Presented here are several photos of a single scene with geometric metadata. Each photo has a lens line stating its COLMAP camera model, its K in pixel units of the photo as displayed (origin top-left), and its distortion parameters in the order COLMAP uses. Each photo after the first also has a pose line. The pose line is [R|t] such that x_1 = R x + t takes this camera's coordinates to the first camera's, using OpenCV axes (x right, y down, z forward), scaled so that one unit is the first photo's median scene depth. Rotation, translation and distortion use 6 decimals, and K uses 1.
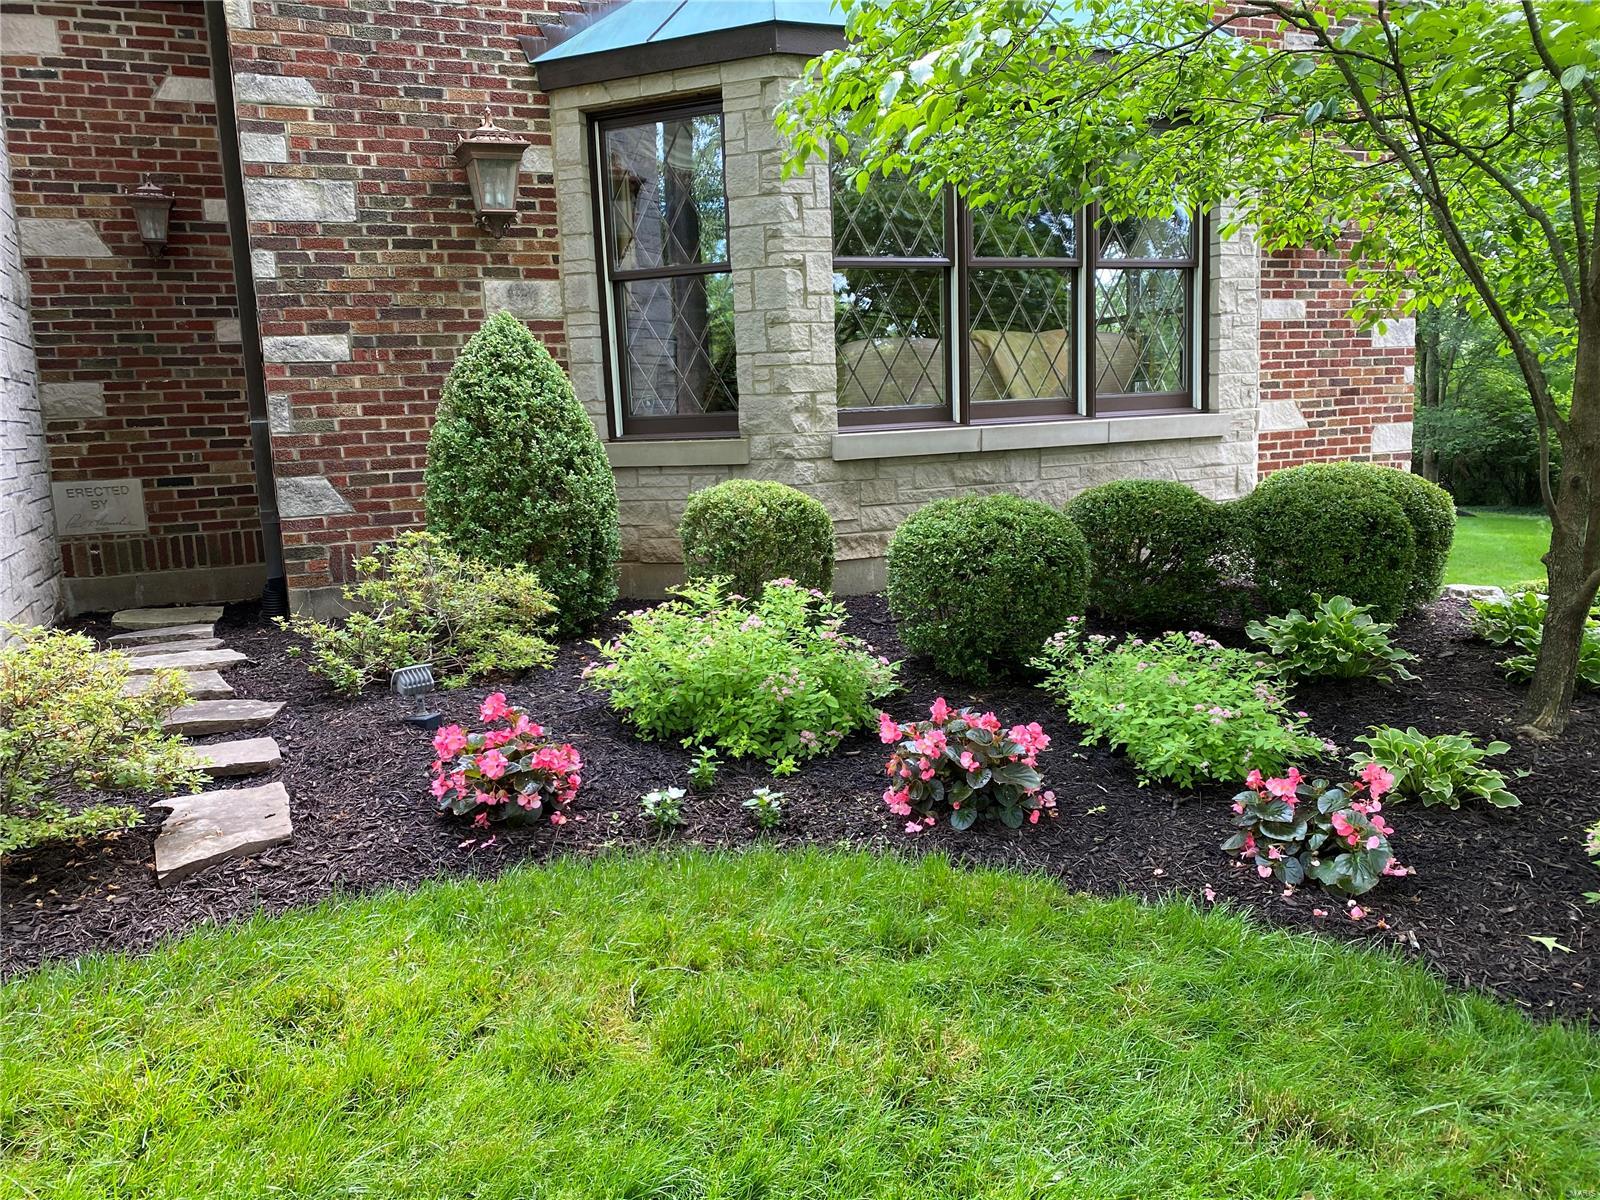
lens RADIAL K [[1305.5, 0, 794.8], [0, 1305.5, 607.2], [0, 0, 1]] dist [-0.001543, -0.005758]
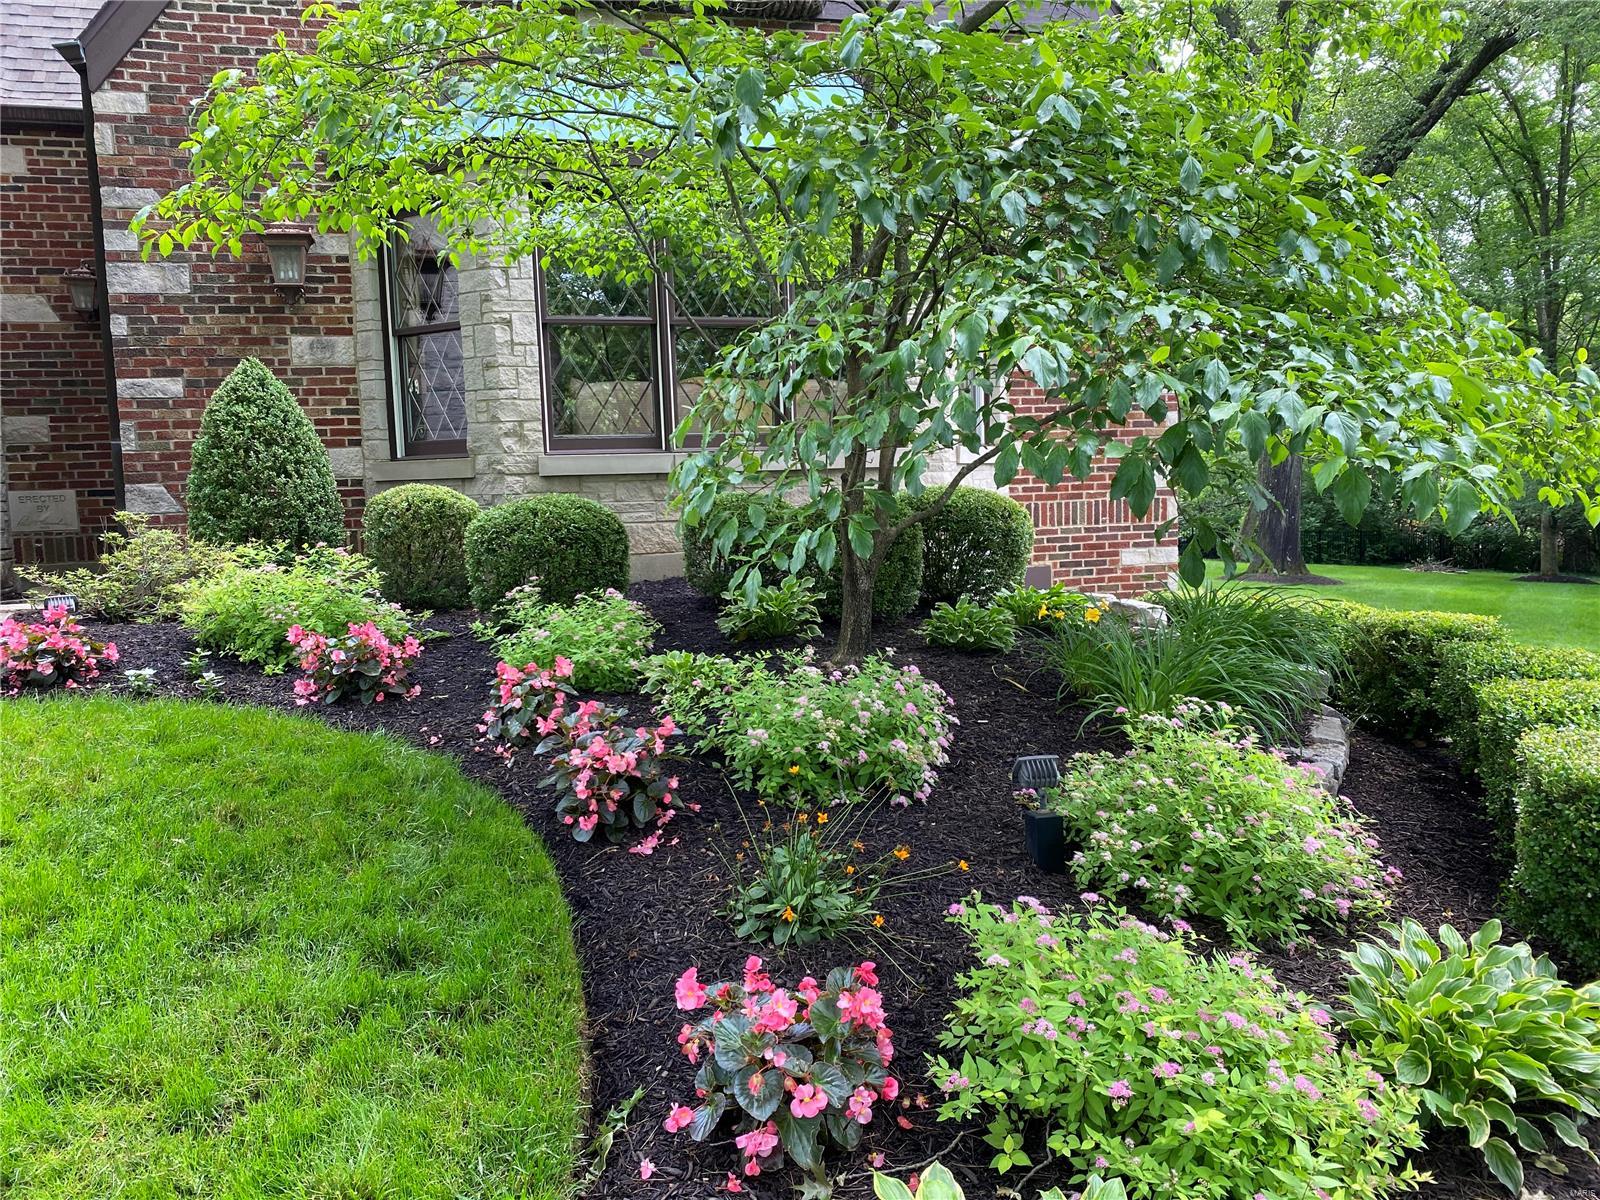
lens RADIAL K [[1305.5, 0, 808.1], [0, 1305.5, 595.5], [0, 0, 1]] dist [-0.001543, -0.005758]
pose [[0.988304, 0.021979, -0.150907, 0.488658], [-0.030646, 0.997997, -0.055352, 0.065563], [0.149388, 0.059329, 0.986997, -0.197763]]
